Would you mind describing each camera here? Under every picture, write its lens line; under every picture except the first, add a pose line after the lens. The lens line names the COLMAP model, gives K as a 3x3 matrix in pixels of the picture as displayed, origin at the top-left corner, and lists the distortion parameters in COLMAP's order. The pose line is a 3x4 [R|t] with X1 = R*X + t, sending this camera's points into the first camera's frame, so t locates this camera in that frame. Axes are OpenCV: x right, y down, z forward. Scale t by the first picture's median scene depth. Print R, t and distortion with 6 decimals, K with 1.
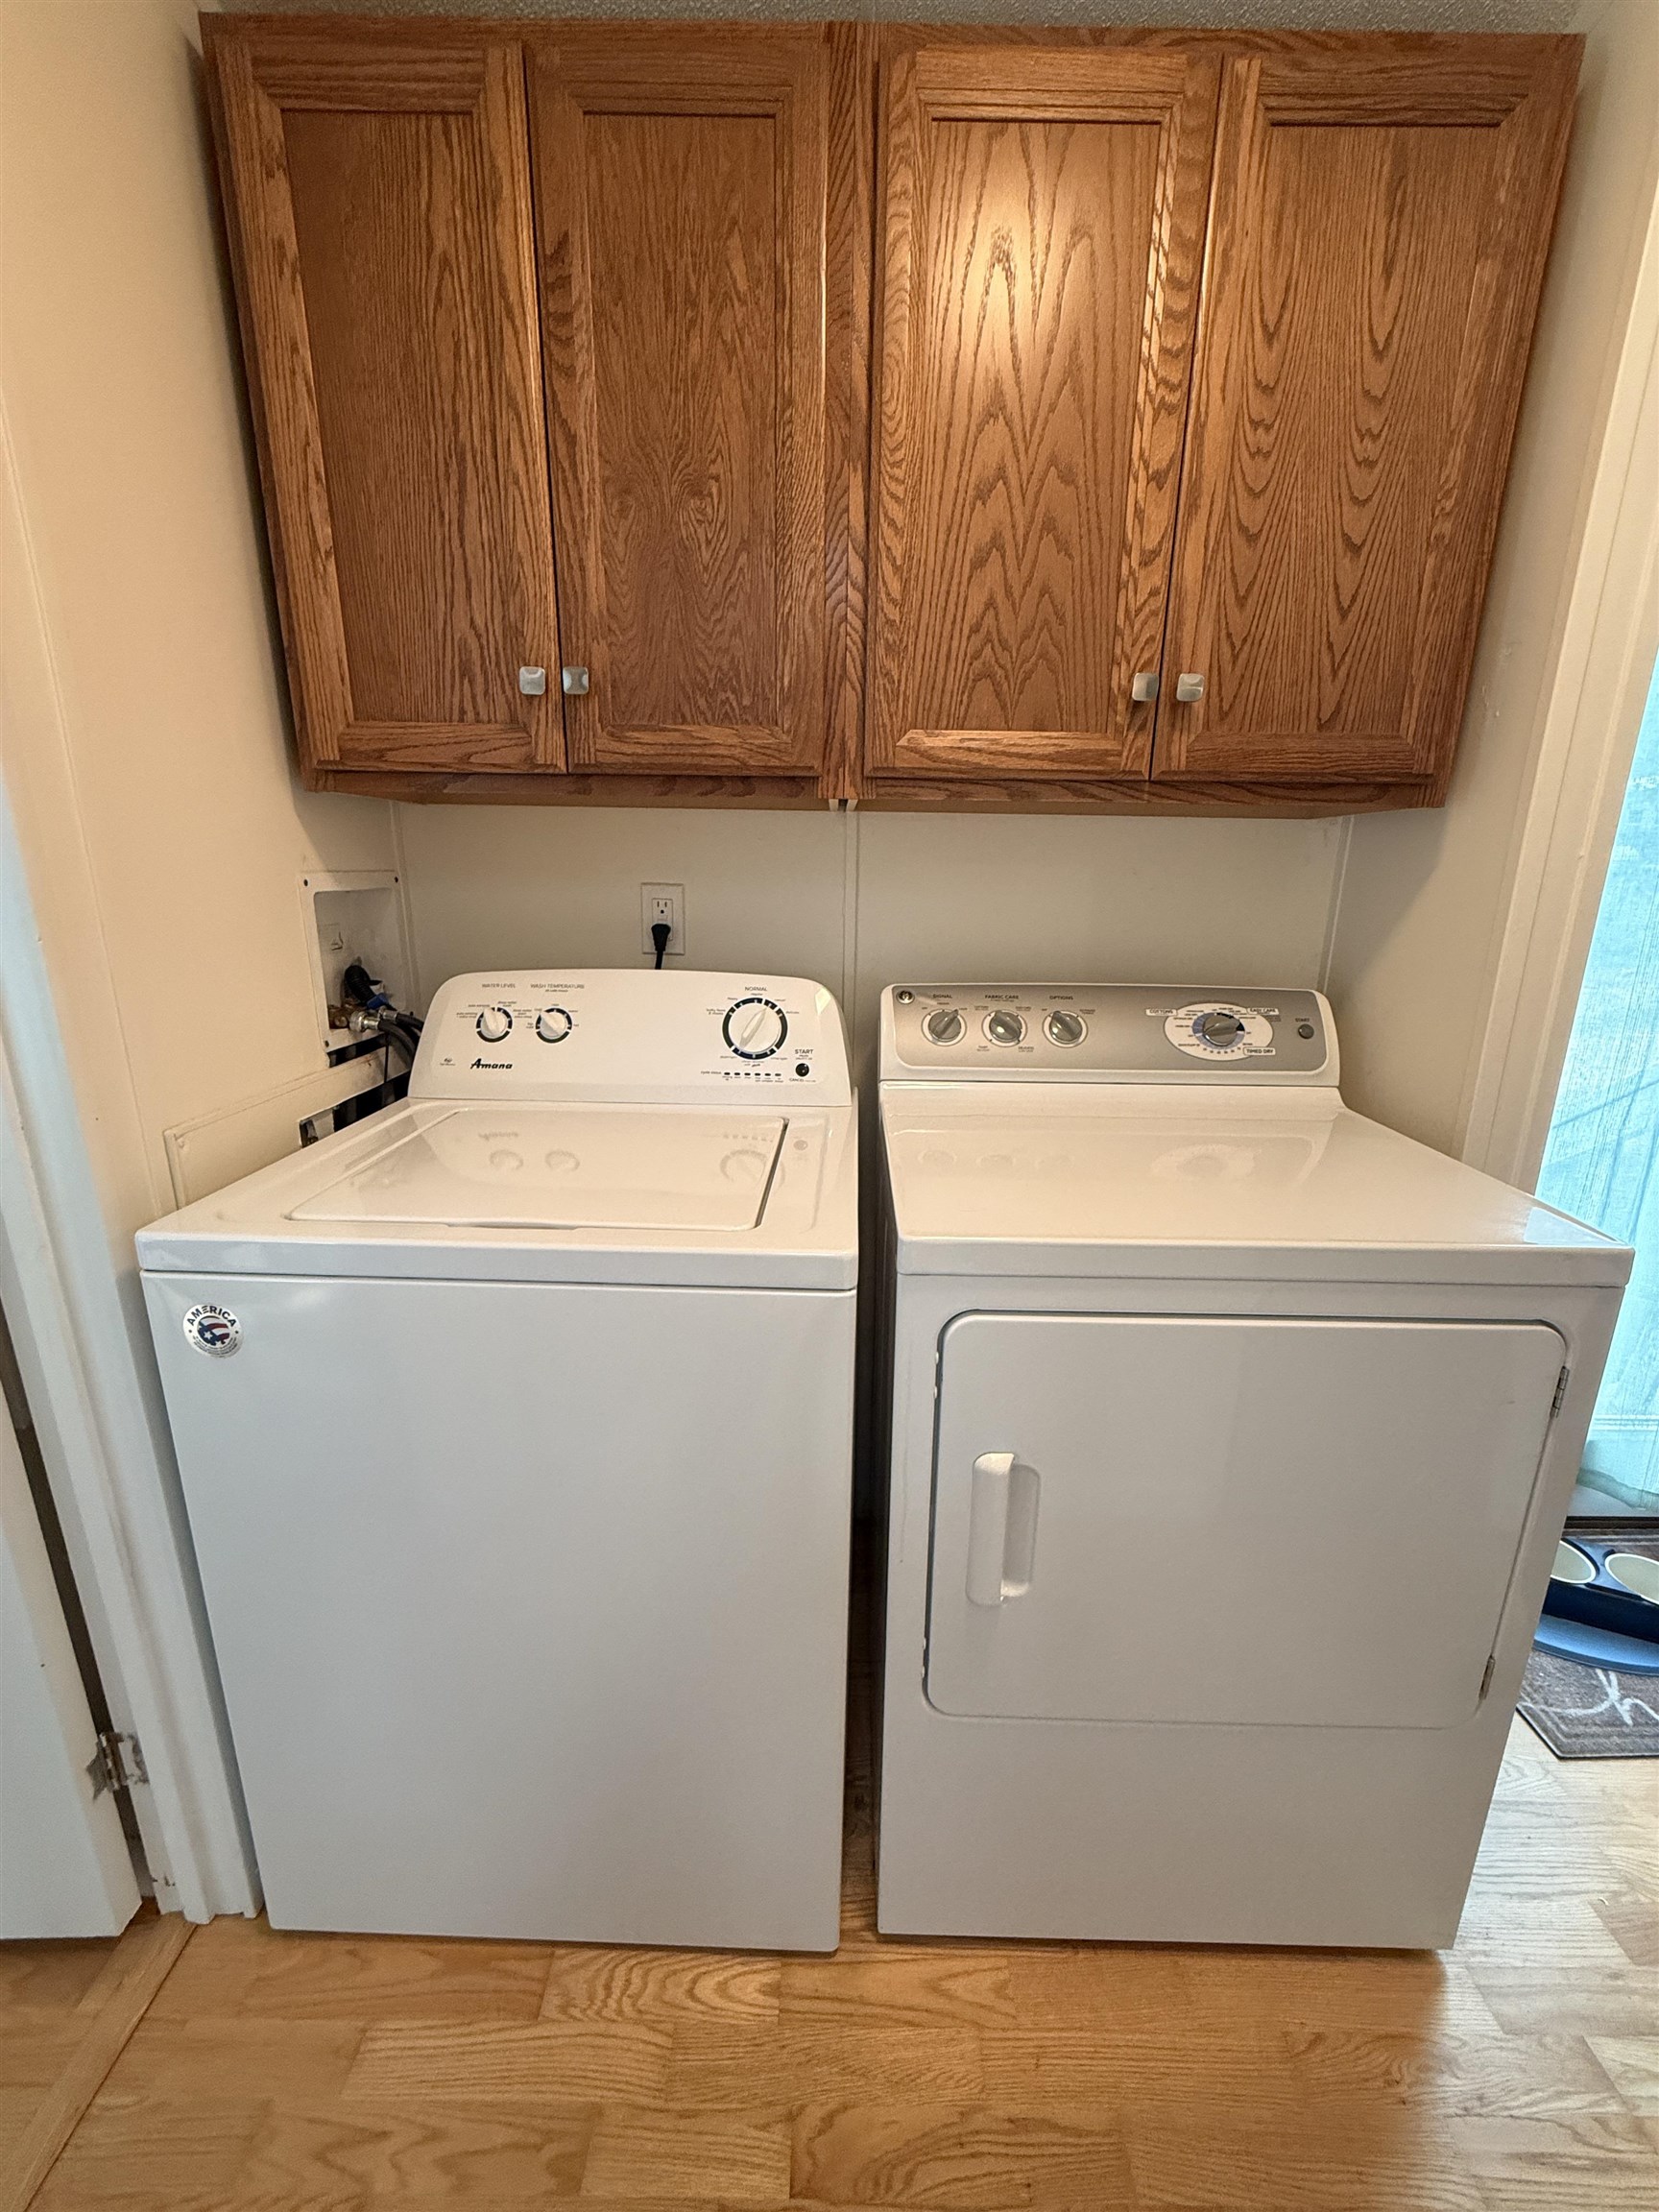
lens RADIAL K [[876.4, 0, 839.8], [0, 876.4, 1107.6], [0, 0, 1]] dist [-0.000310, -0.000072]
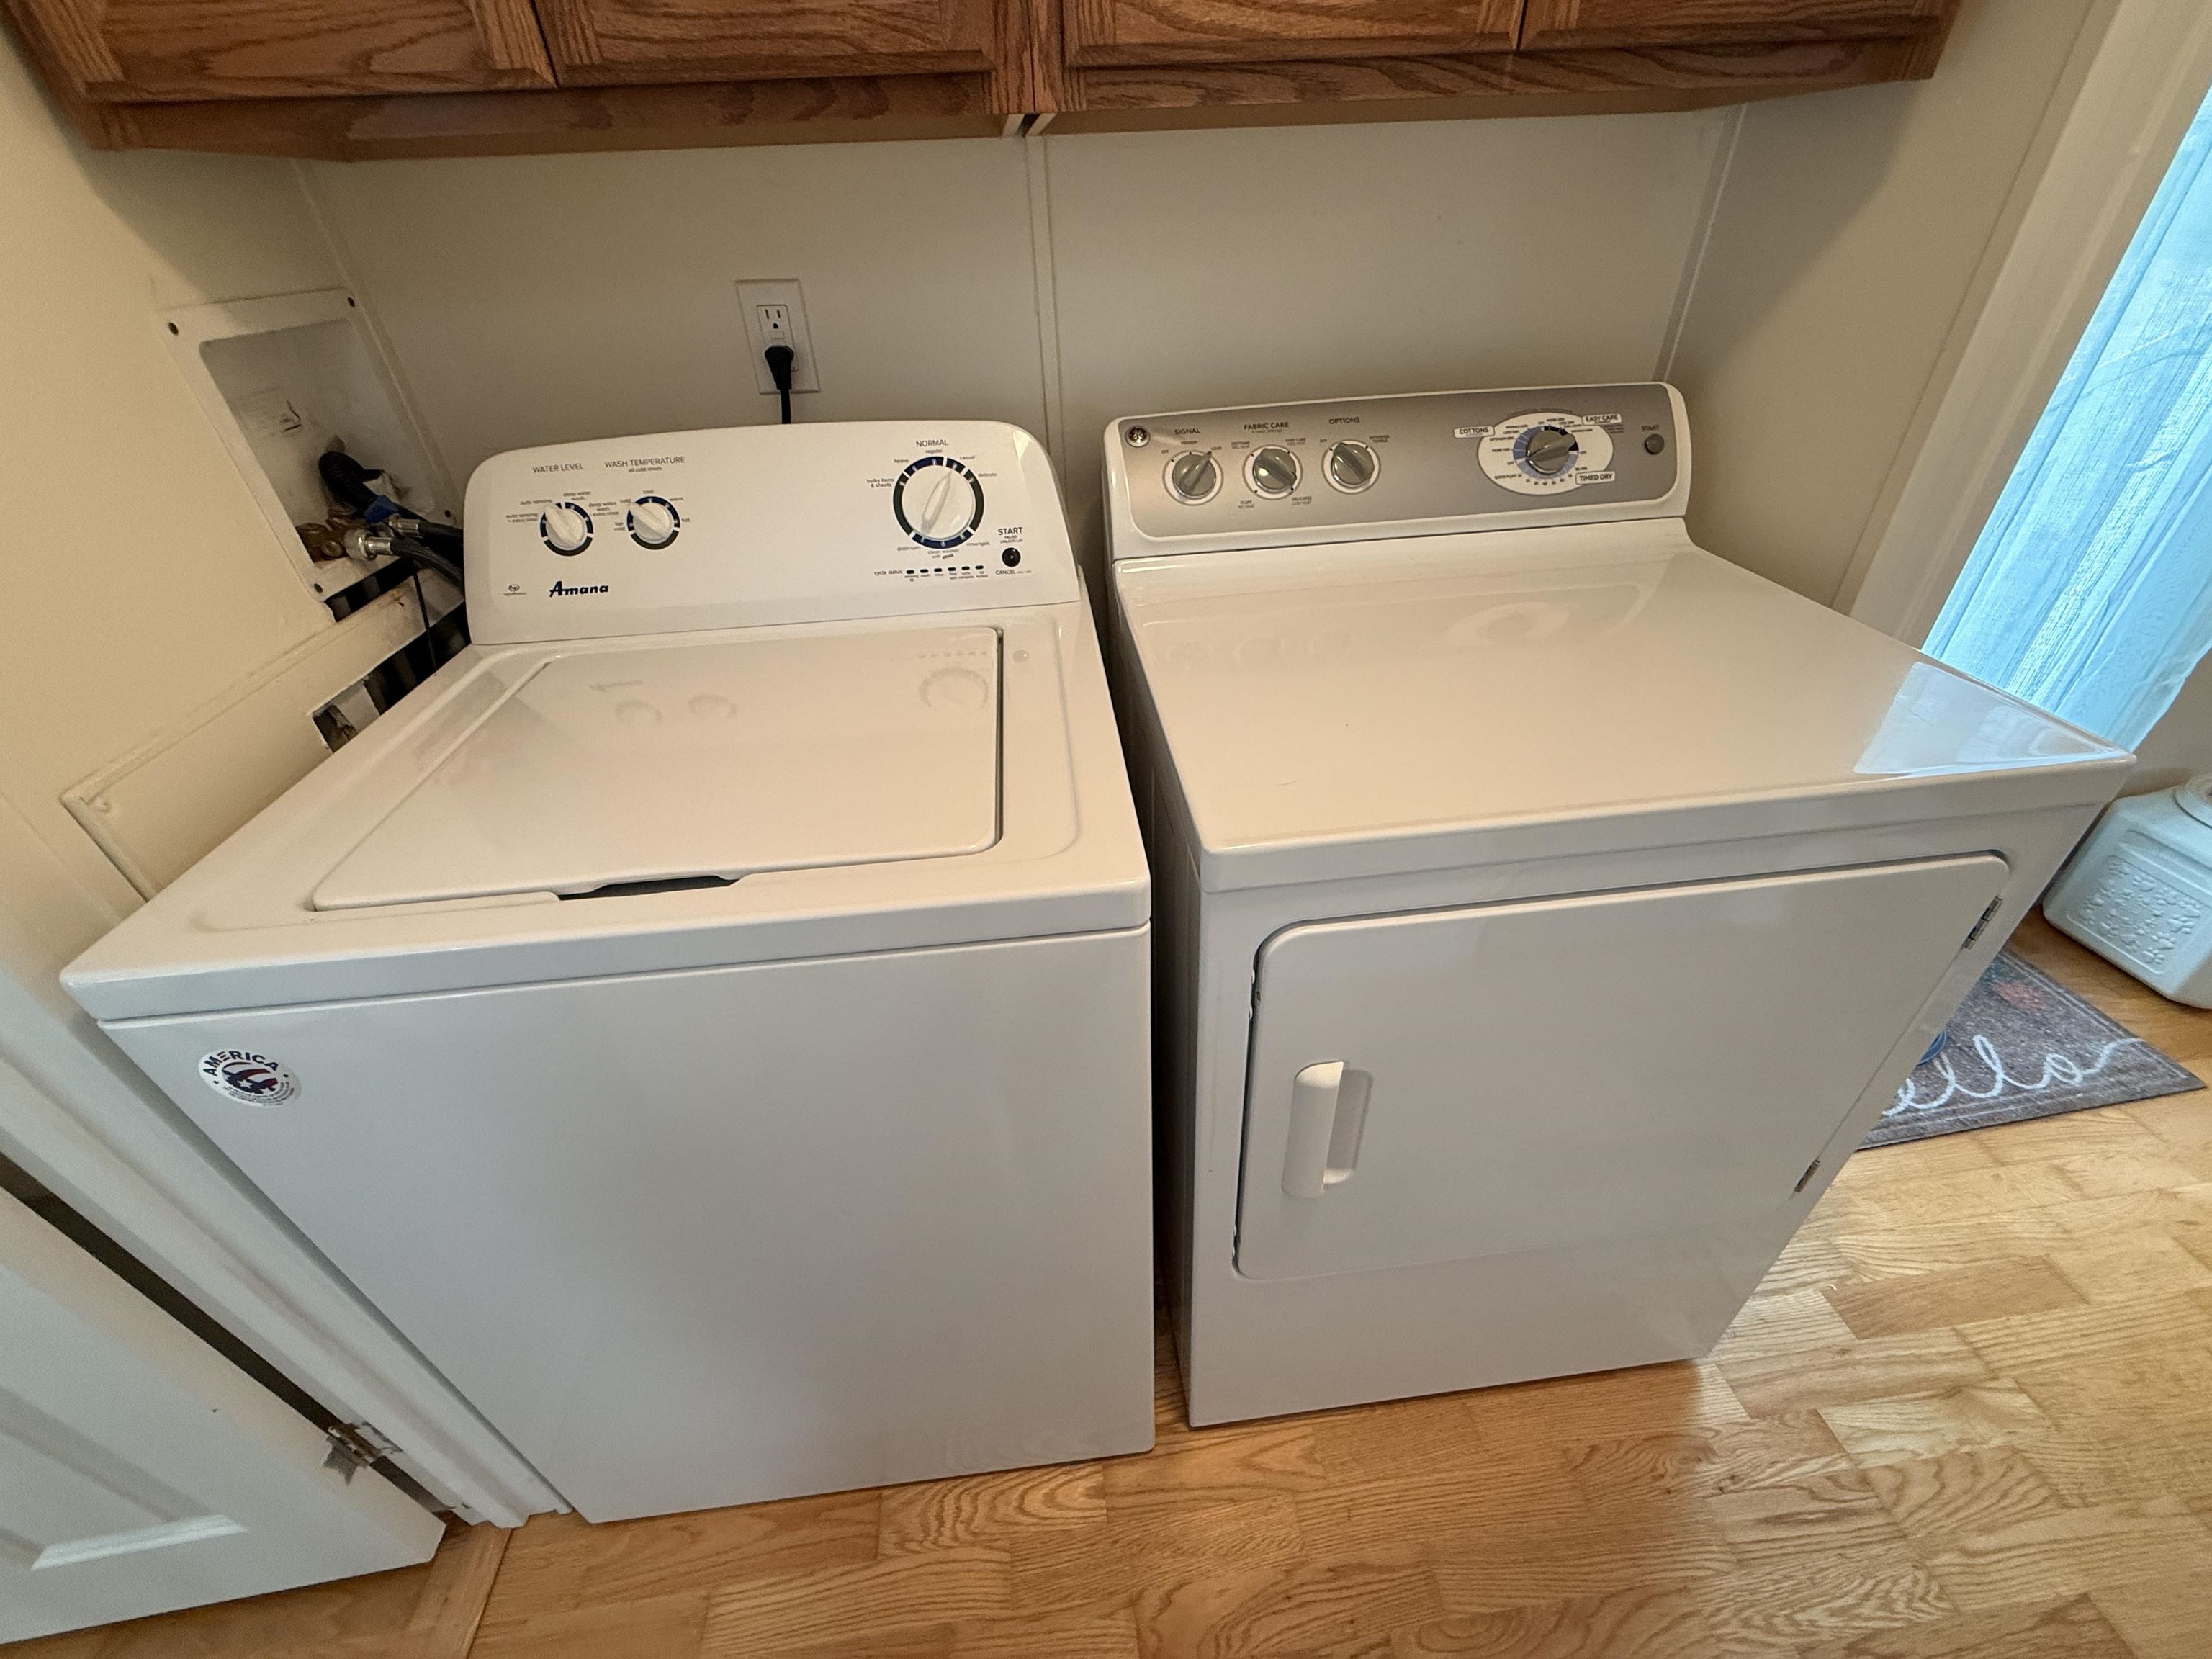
lens RADIAL K [[876.4, 0, 1109.0], [0, 876.4, 823.4], [0, 0, 1]] dist [-0.000310, -0.000072]
pose [[0.991711, -0.109988, 0.066422, -0.043179], [0.081061, 0.936659, 0.340734, -0.096629], [-0.099692, -0.332526, 0.937810, 0.269282]]
